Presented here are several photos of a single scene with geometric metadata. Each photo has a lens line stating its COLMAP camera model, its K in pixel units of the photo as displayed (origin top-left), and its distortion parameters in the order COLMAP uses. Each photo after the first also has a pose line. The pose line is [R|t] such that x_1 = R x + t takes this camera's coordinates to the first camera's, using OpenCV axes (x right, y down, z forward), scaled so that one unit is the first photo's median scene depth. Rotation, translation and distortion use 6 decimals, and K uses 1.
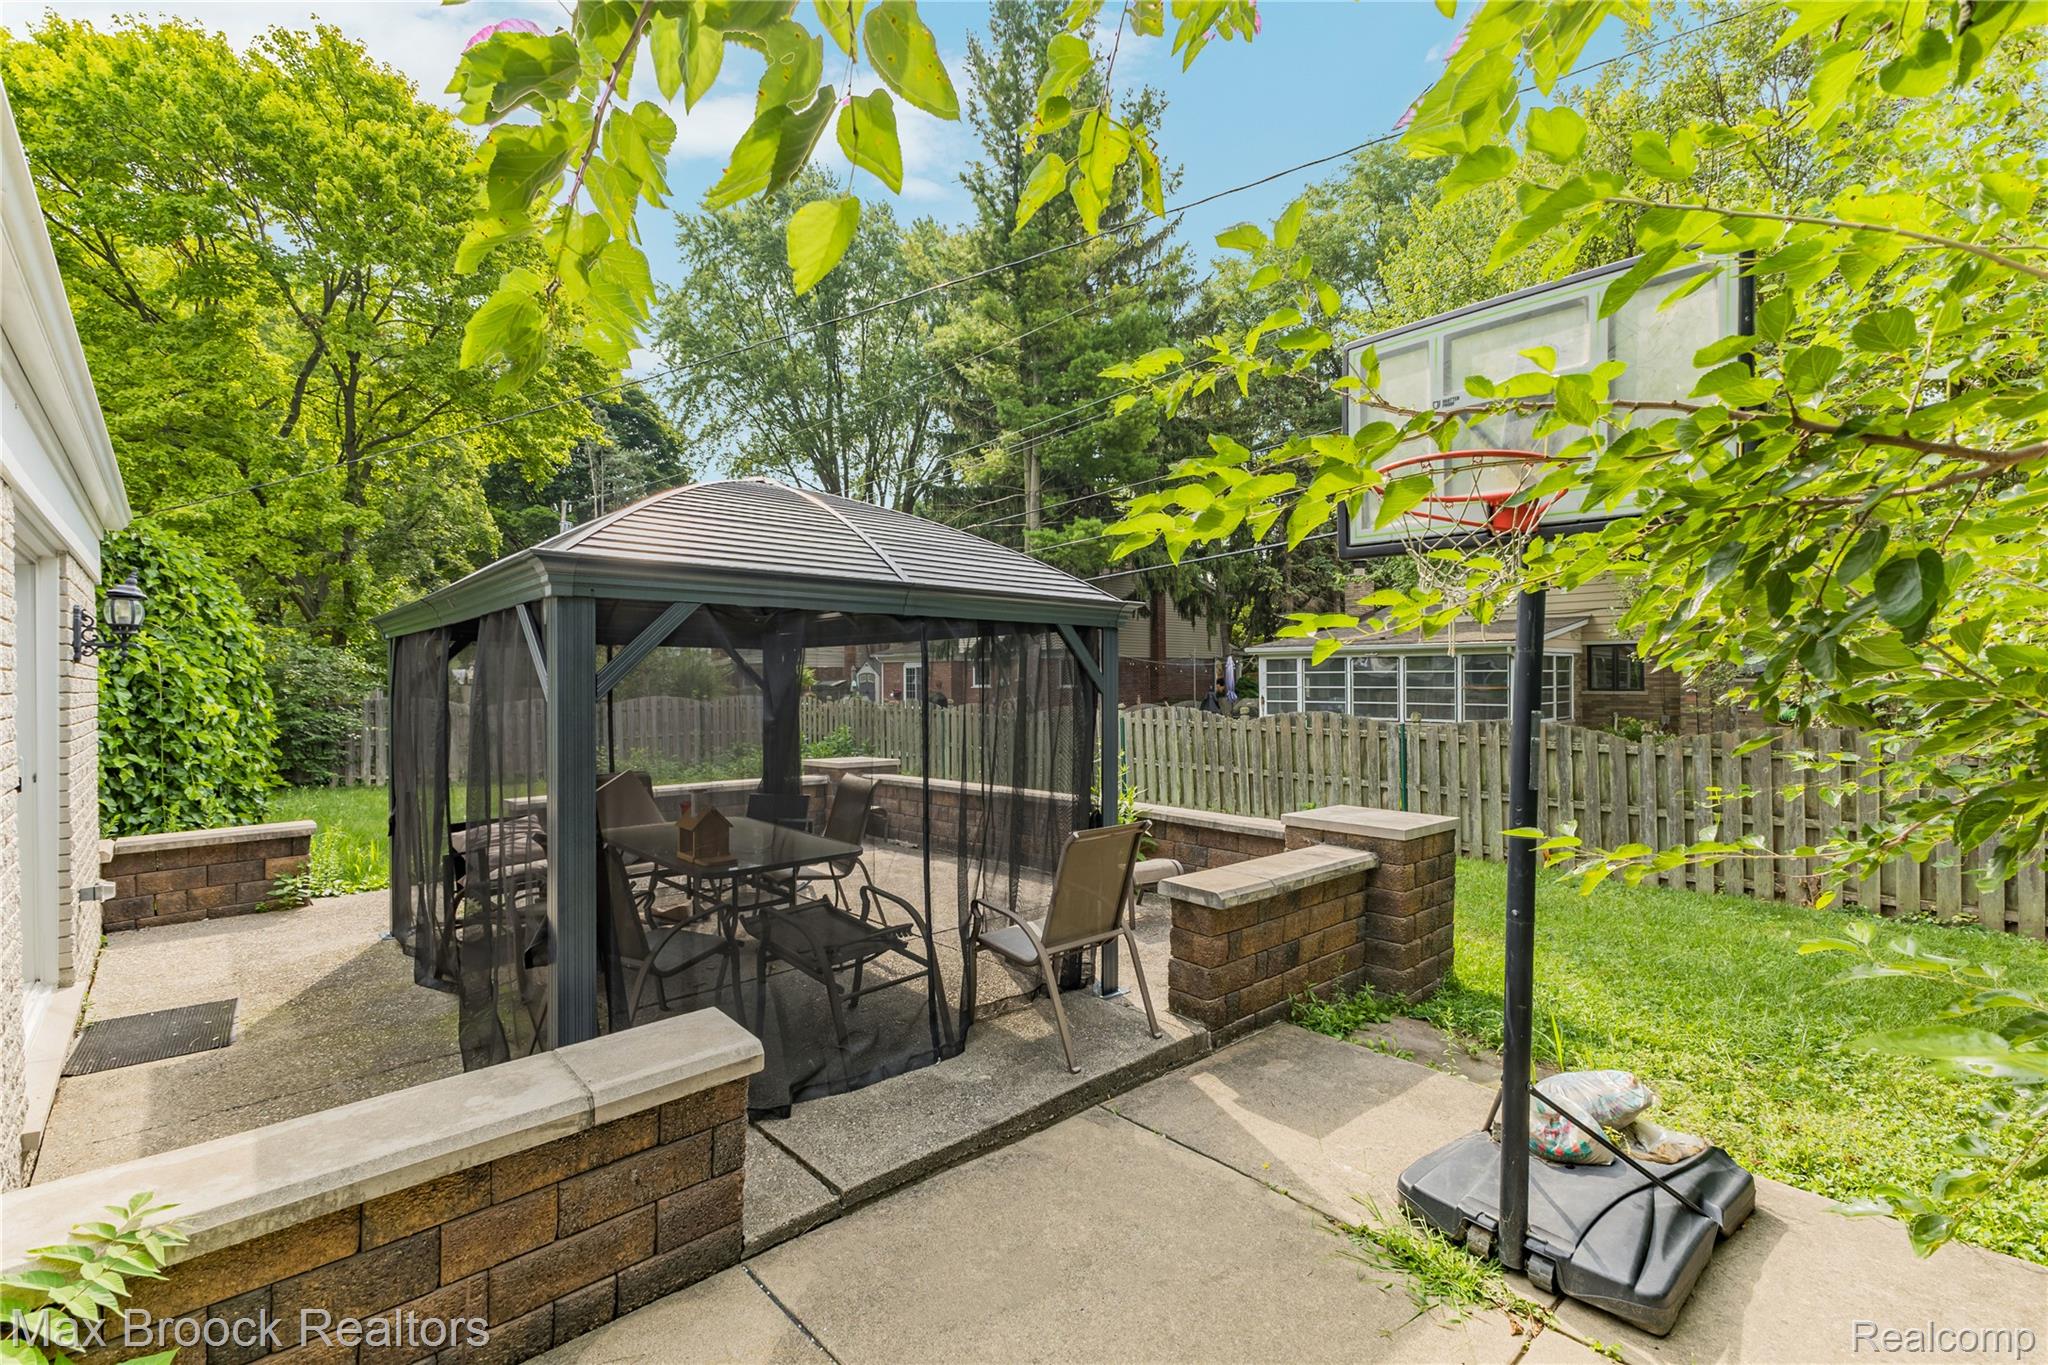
lens RADIAL K [[887.2, 0, 1024.0], [0, 887.2, 682.5], [0, 0, 1]] dist [0.012135, 0.000121]
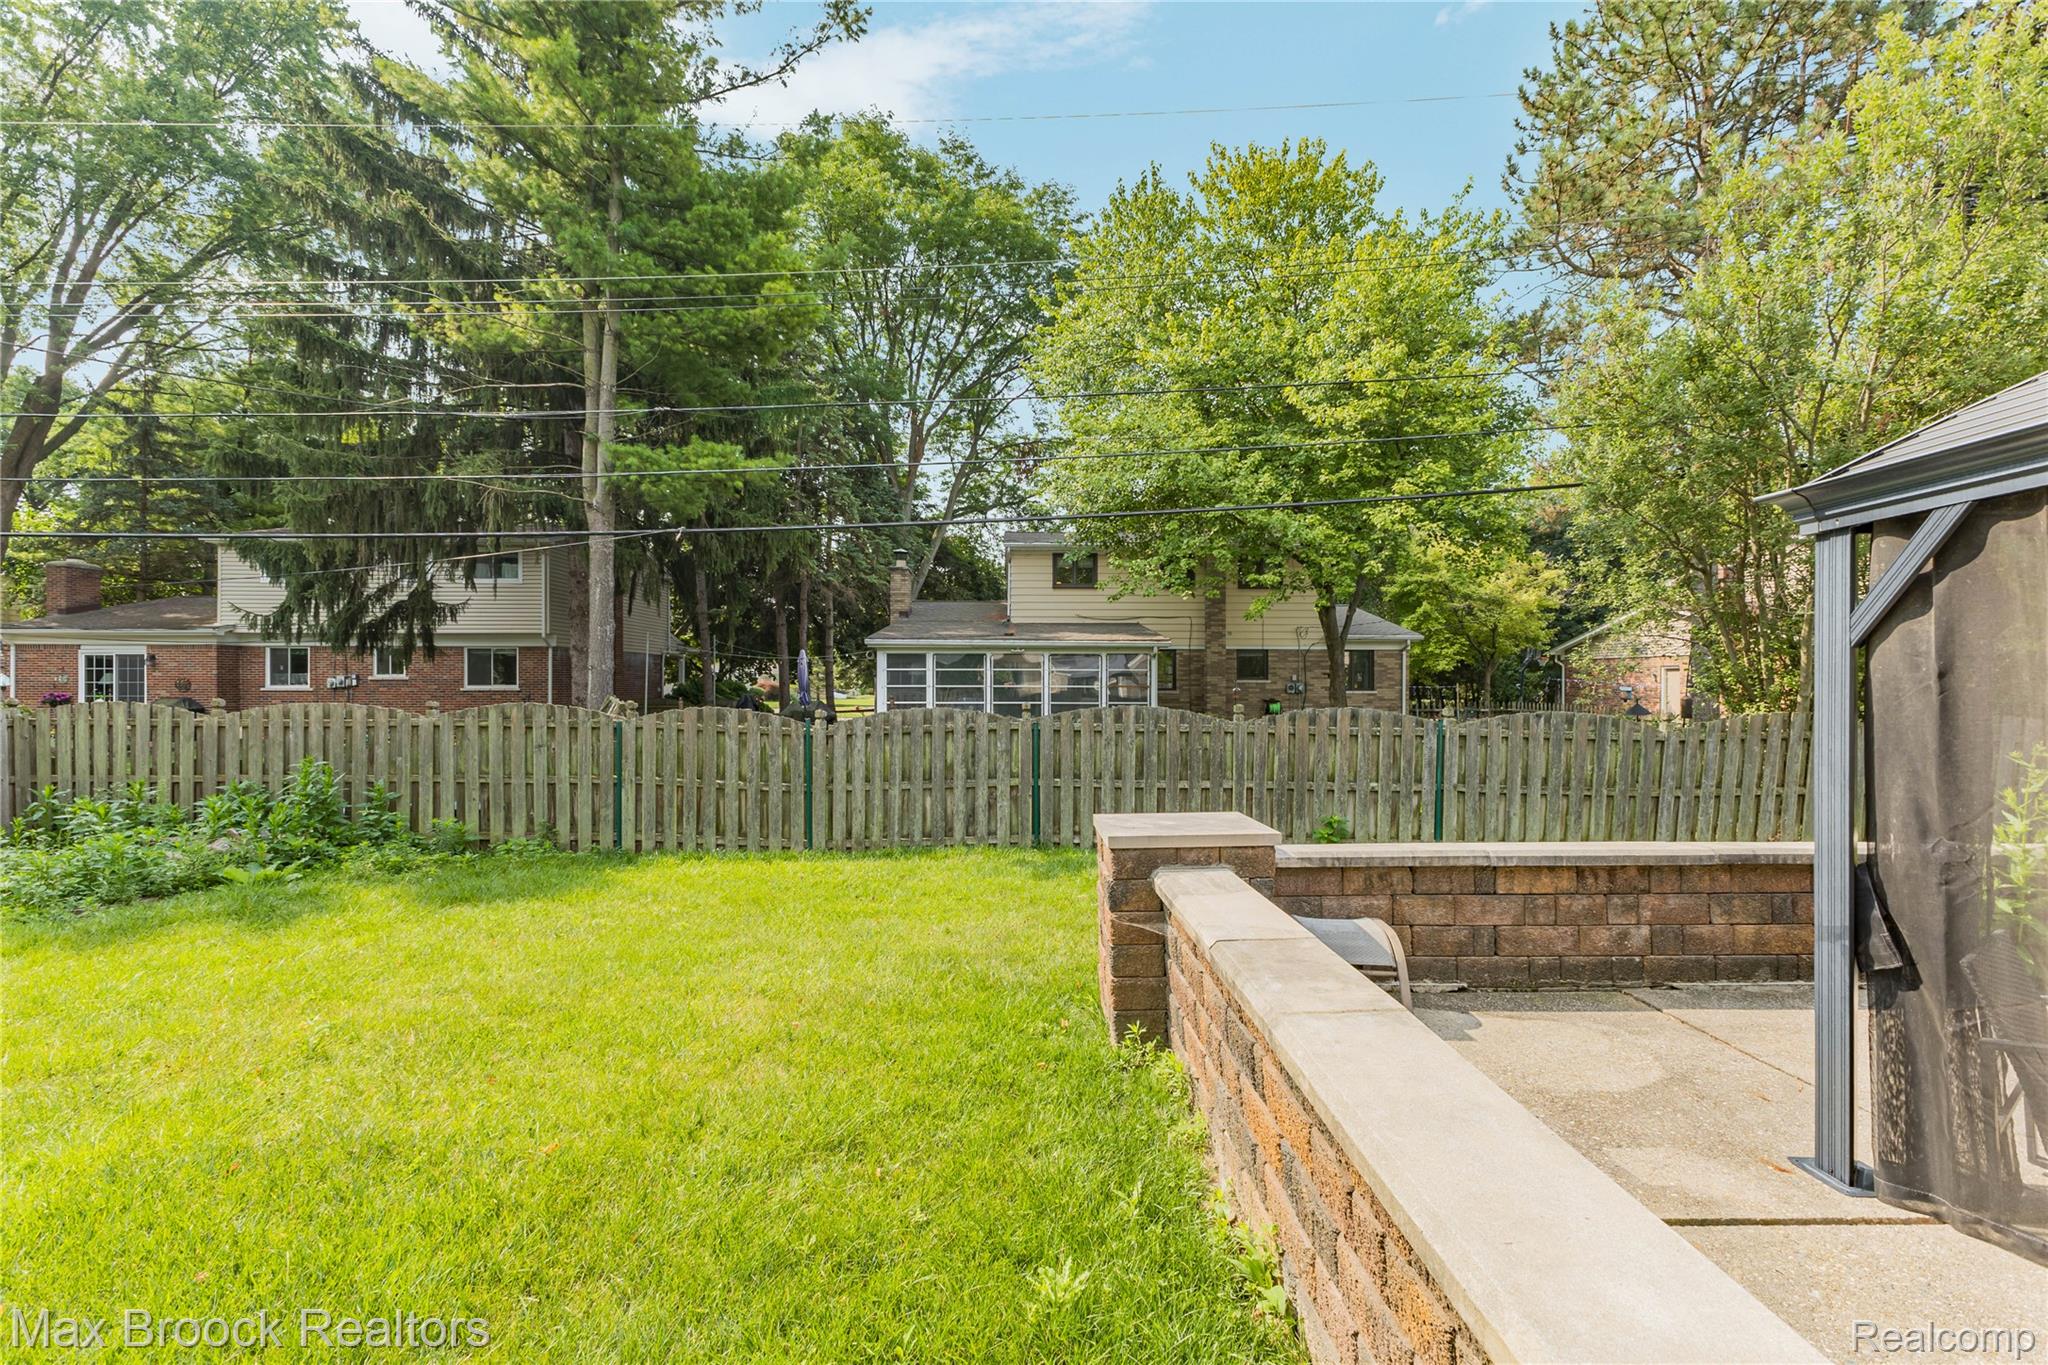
lens RADIAL K [[887.2, 0, 1024.0], [0, 887.2, 682.5], [0, 0, 1]] dist [0.012135, 0.000121]
pose [[0.681858, 0.008326, 0.731437, -0.289837], [-0.003821, 0.999962, -0.007820, 0.008800], [-0.731474, 0.002538, 0.681864, 0.363958]]
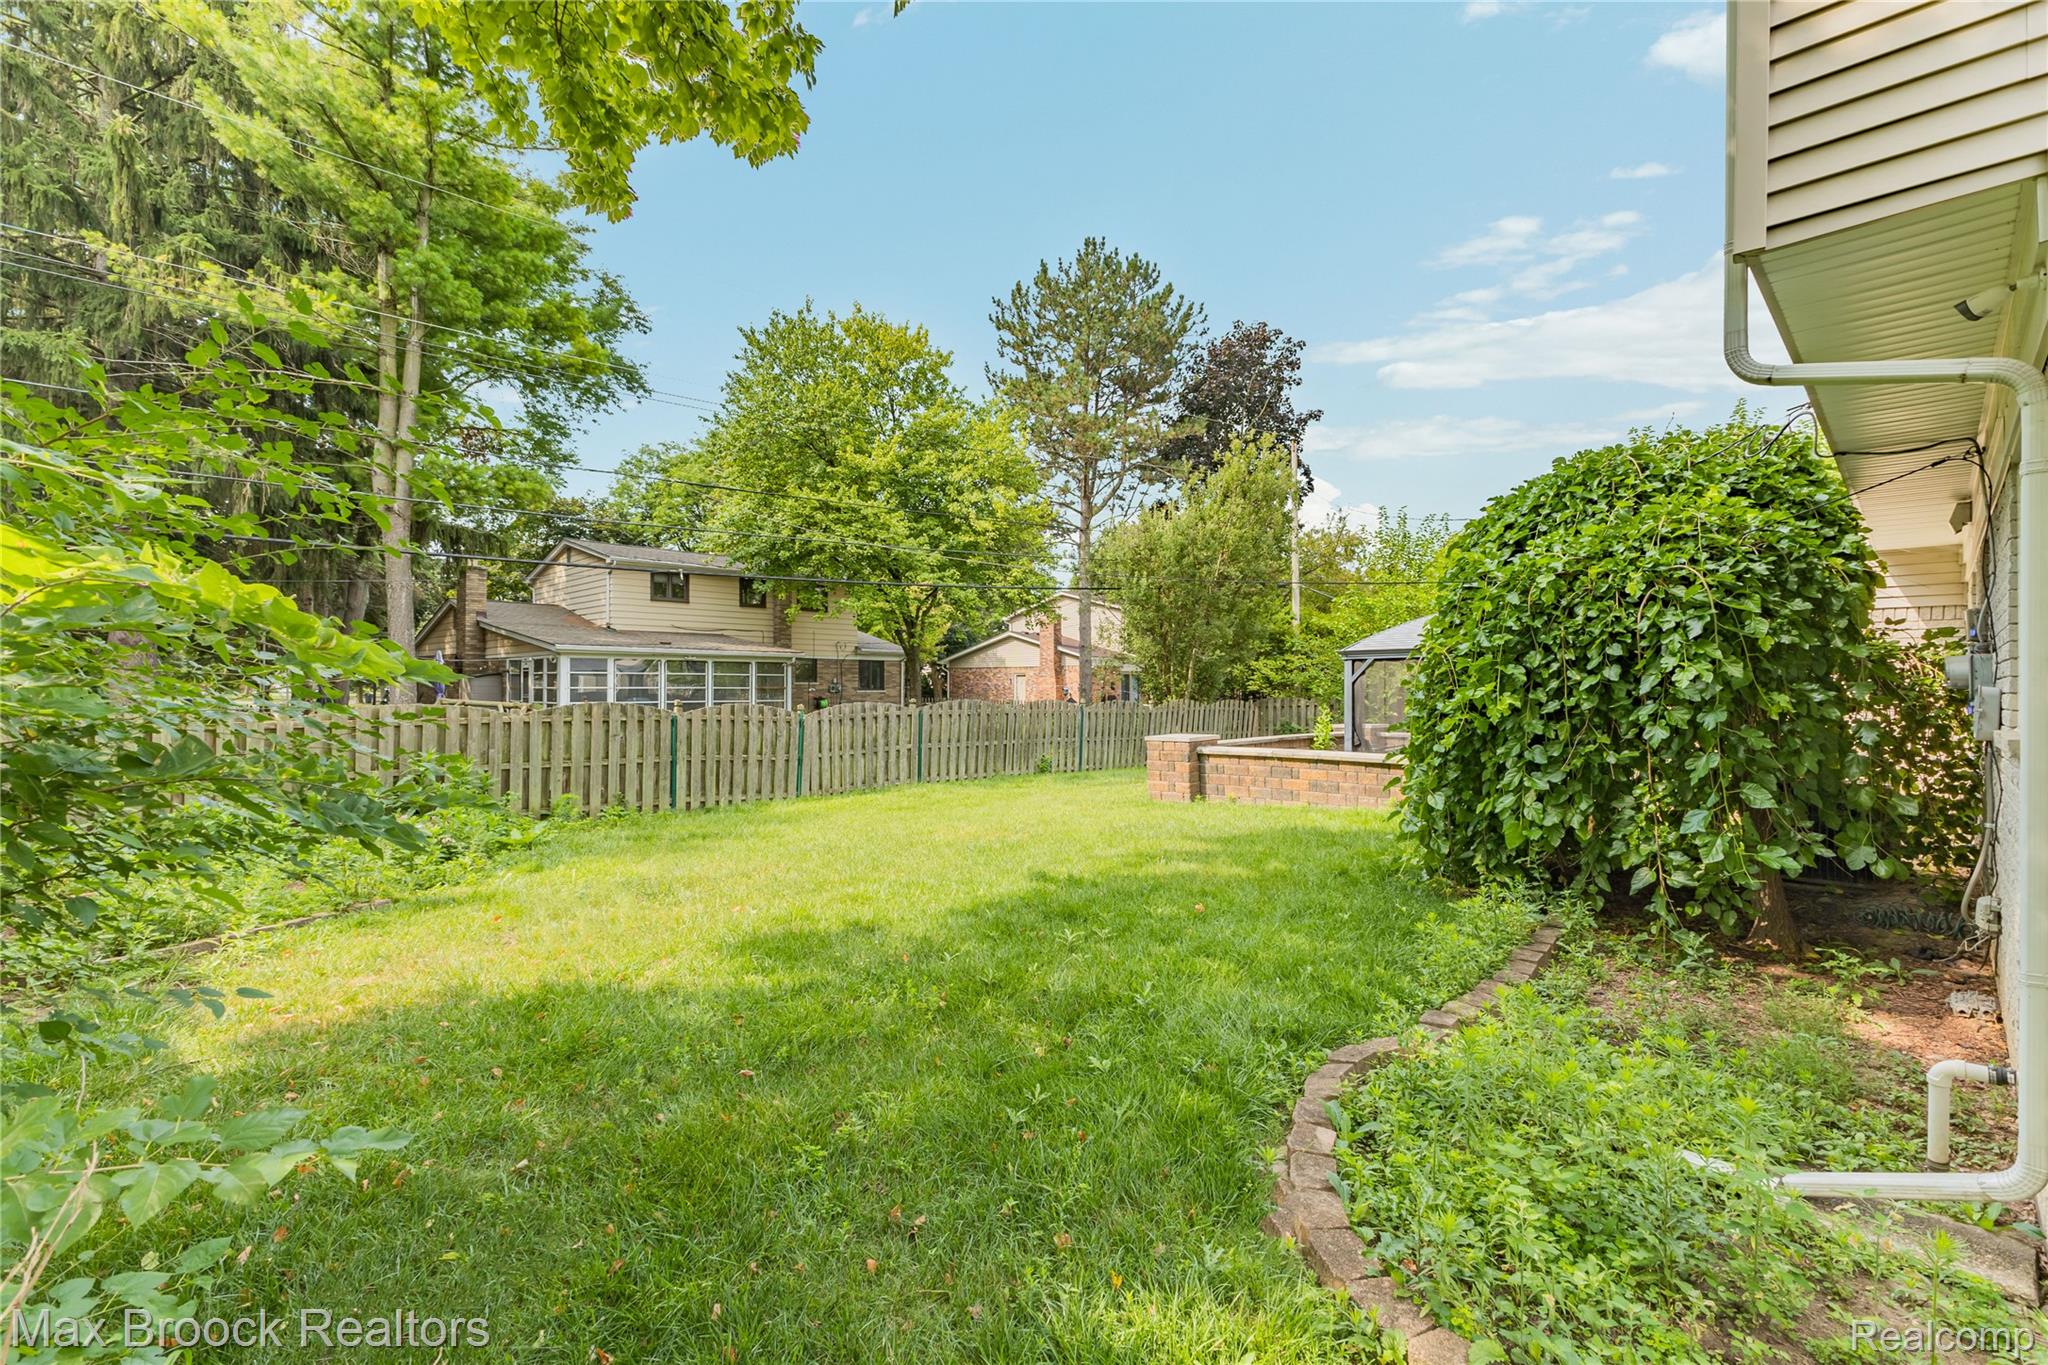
lens RADIAL K [[887.2, 0, 1024.0], [0, 887.2, 682.5], [0, 0, 1]] dist [0.012135, 0.000121]
pose [[-0.019886, 0.008534, 0.999766, -0.744887], [-0.001984, 0.999961, -0.008575, 0.007824], [-0.999800, -0.002154, -0.019868, 0.611752]]
